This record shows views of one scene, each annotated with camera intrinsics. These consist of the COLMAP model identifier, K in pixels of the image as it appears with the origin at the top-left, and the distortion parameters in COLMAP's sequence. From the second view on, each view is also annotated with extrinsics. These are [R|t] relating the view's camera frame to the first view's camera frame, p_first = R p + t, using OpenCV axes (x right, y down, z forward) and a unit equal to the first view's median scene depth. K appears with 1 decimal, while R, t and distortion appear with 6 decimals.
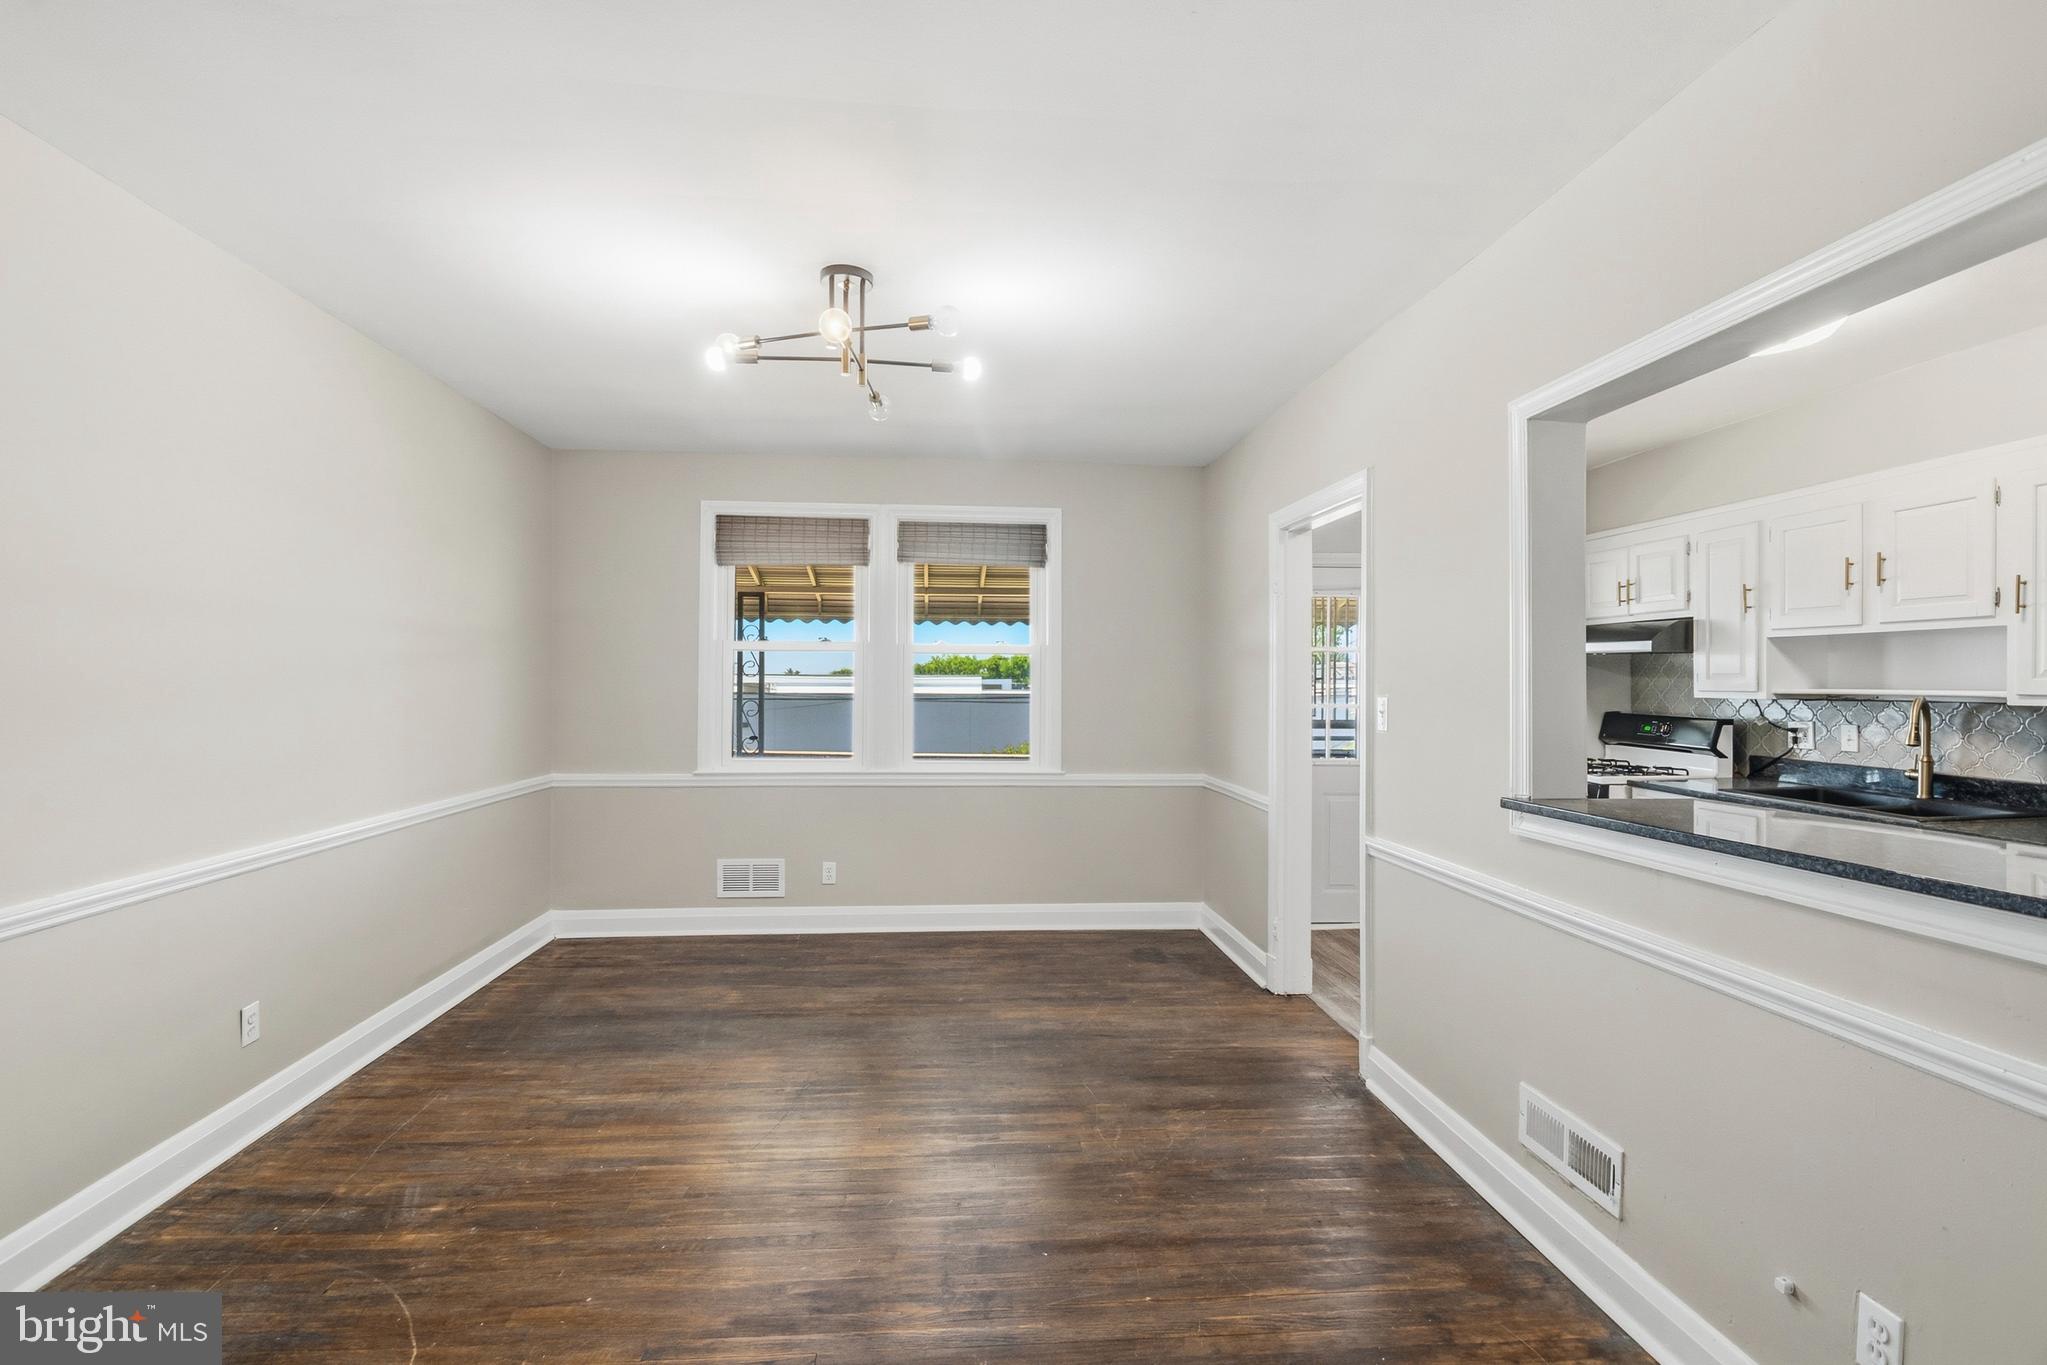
lens RADIAL K [[922.2, 0, 1000.7], [0, 922.2, 674.5], [0, 0, 1]] dist [0.022593, -0.018806]
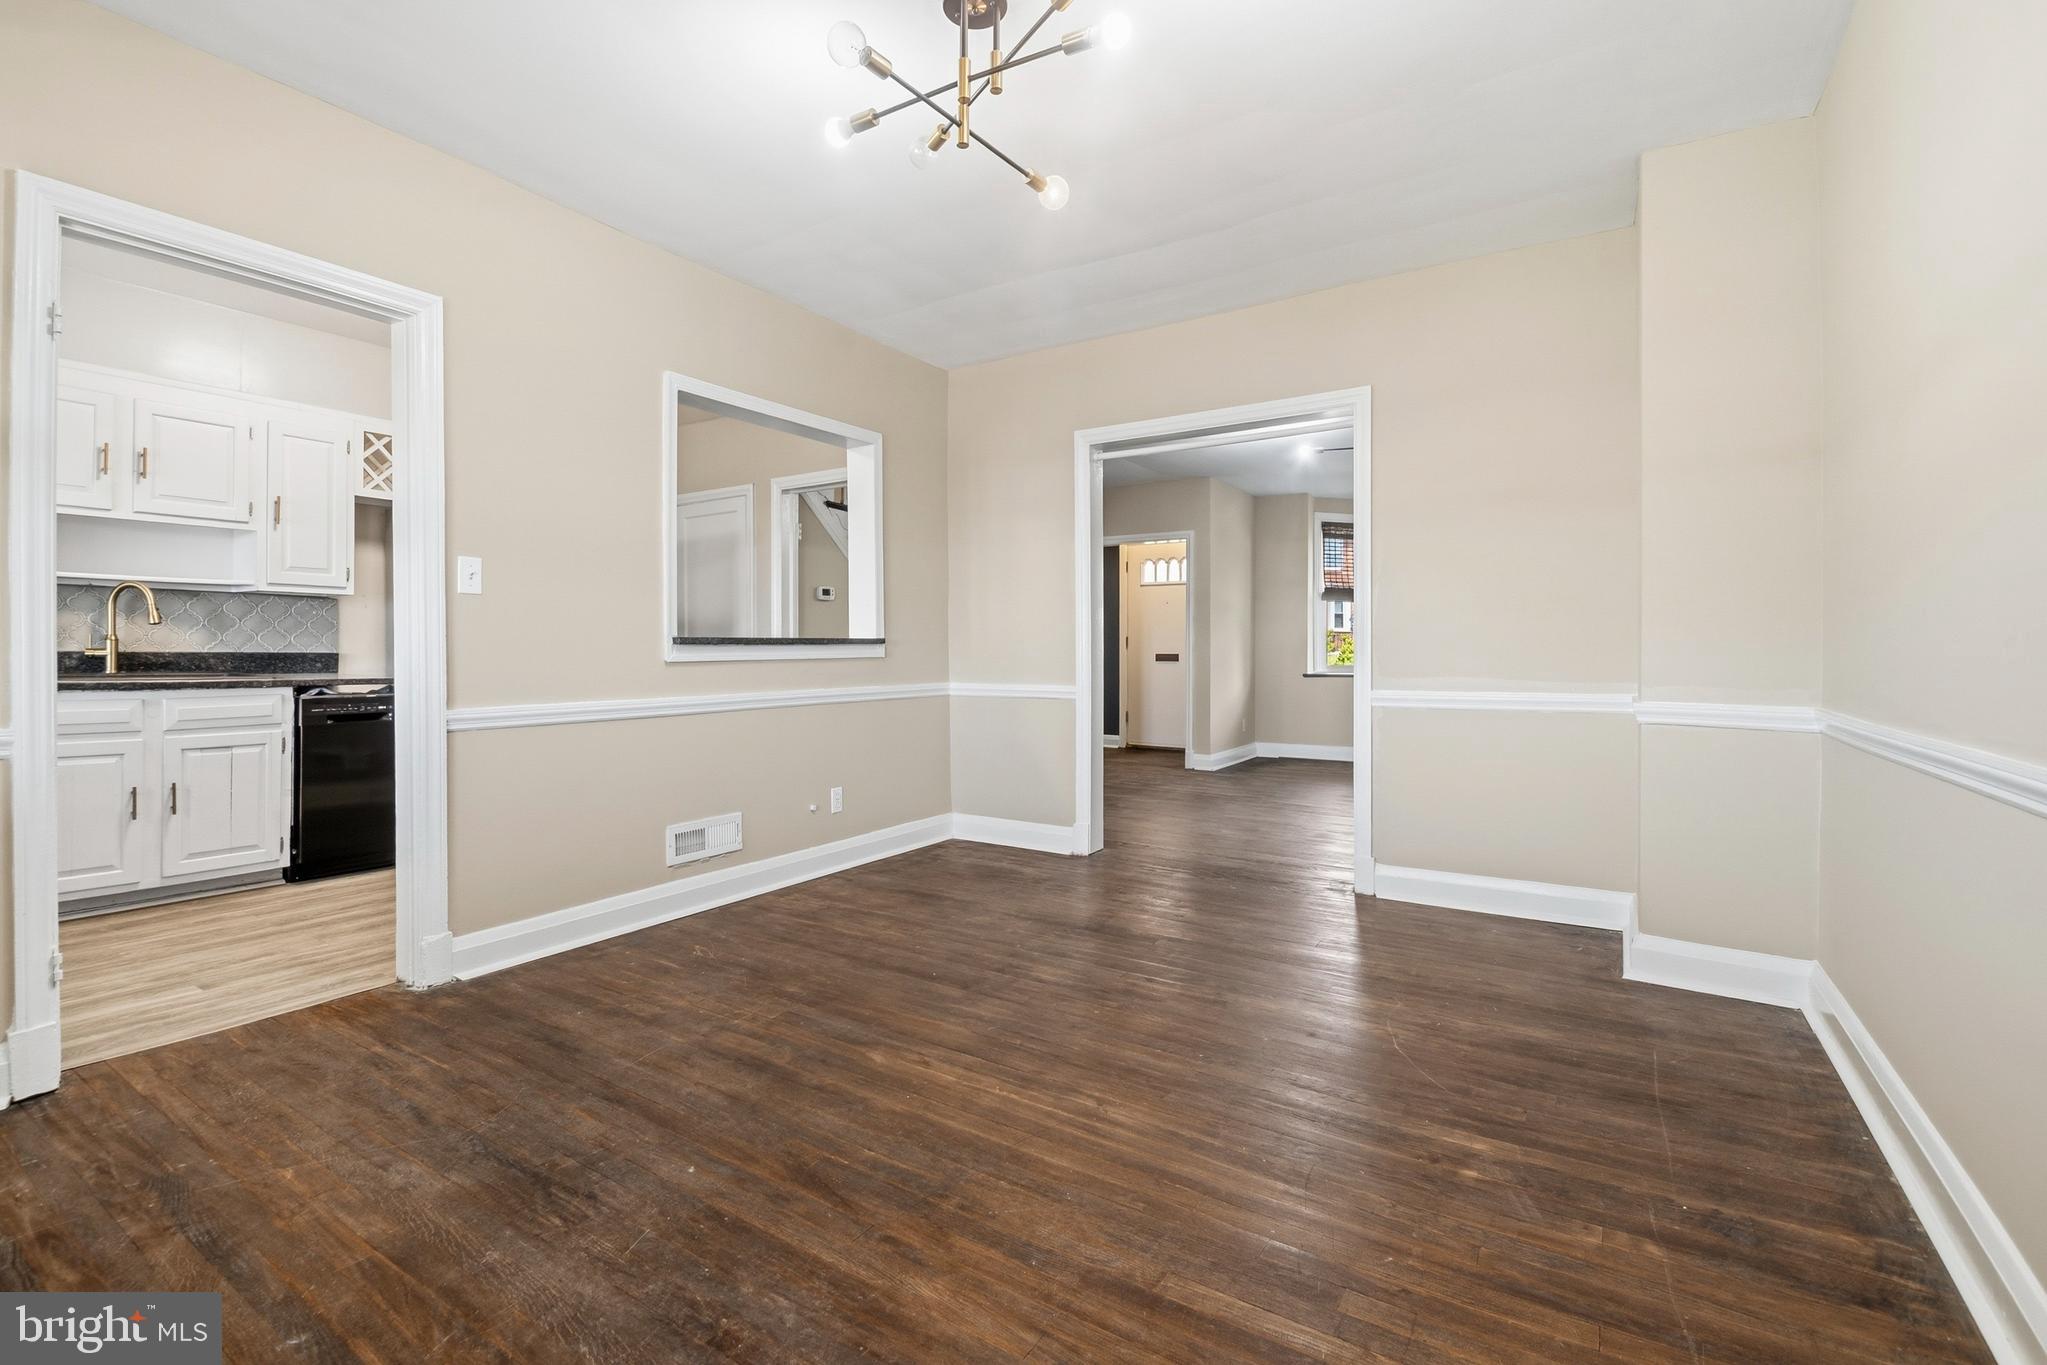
lens RADIAL K [[902.1, 0, 1003.5], [0, 902.1, 650.2], [0, 0, 1]] dist [0.020244, -0.022895]
pose [[-0.794811, -0.004384, 0.606841, -0.607703], [-0.007238, 0.999971, -0.002256, 0.123062], [-0.606814, -0.006185, -0.794820, 1.475514]]
